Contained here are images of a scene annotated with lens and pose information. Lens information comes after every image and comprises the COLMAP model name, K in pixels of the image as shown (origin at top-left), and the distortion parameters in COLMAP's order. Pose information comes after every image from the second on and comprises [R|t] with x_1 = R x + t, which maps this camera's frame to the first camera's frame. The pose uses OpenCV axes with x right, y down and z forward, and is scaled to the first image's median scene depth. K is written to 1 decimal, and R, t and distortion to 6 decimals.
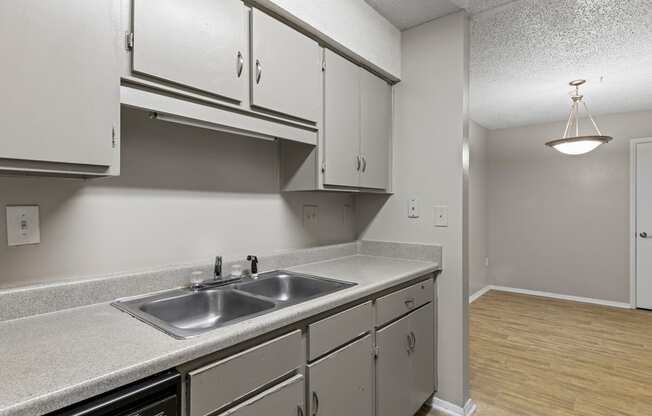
lens RADIAL K [[338.3, 0, 326.0], [0, 338.3, 208.0], [0, 0, 1]] dist [-0.050170, 0.000522]
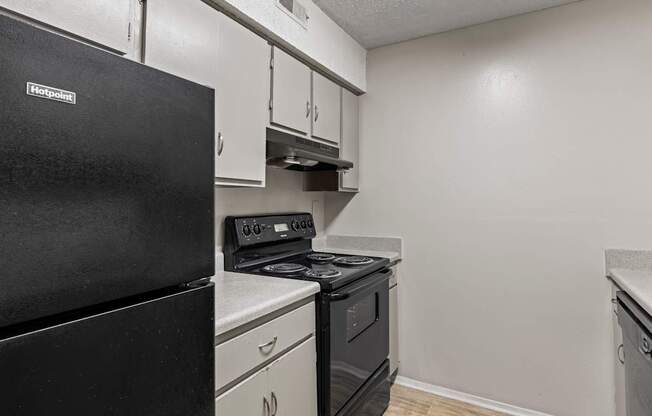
lens RADIAL K [[338.3, 0, 326.0], [0, 338.3, 208.0], [0, 0, 1]] dist [-0.050170, 0.000522]
pose [[0.988678, -0.015477, 0.149251, -0.093494], [0.014950, 0.999877, 0.004655, 0.001478], [-0.149305, -0.002371, 0.988788, -0.116031]]
